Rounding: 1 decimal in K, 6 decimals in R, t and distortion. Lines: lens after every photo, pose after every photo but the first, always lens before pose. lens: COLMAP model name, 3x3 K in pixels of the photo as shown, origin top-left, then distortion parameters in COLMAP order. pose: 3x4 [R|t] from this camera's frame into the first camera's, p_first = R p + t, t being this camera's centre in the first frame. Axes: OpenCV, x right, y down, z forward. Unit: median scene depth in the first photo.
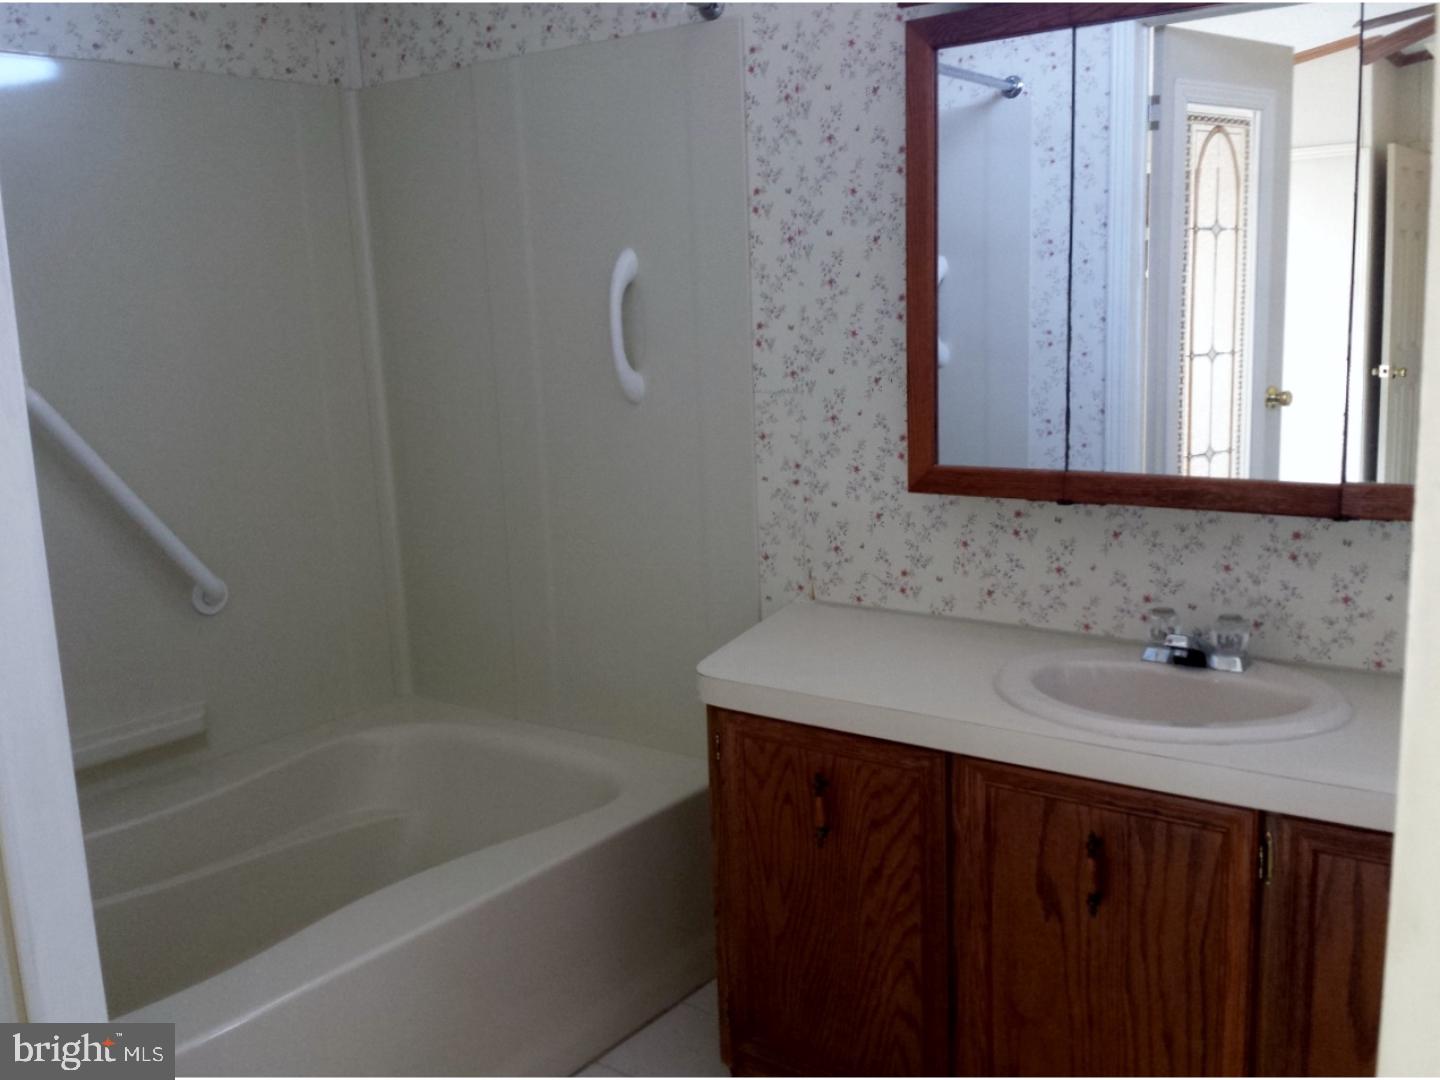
lens RADIAL K [[1326.1, 0, 737.4], [0, 1326.1, 547.0], [0, 0, 1]] dist [0.133670, -0.328306]
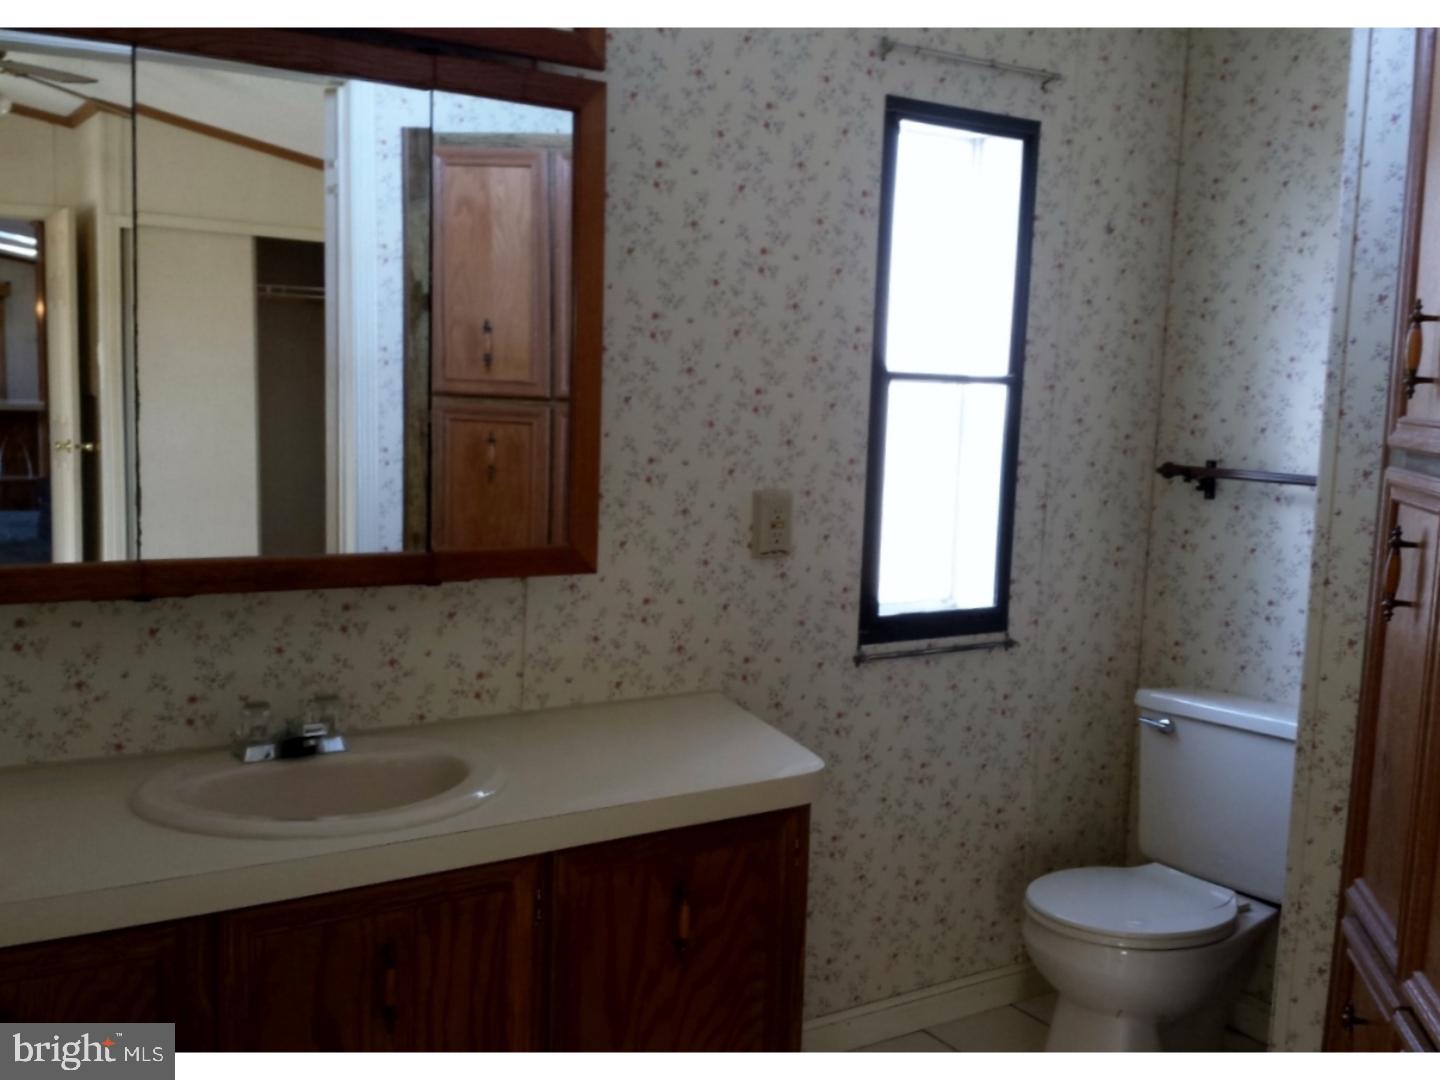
lens RADIAL K [[1441.6, 0, 719.7], [0, 1441.6, 544.0], [0, 0, 1]] dist [0.181405, -0.441512]
pose [[0.328844, -0.066007, 0.942075, -0.505574], [0.112677, 0.993171, 0.030256, -0.055412], [-0.937638, 0.096201, 0.334036, 0.350193]]
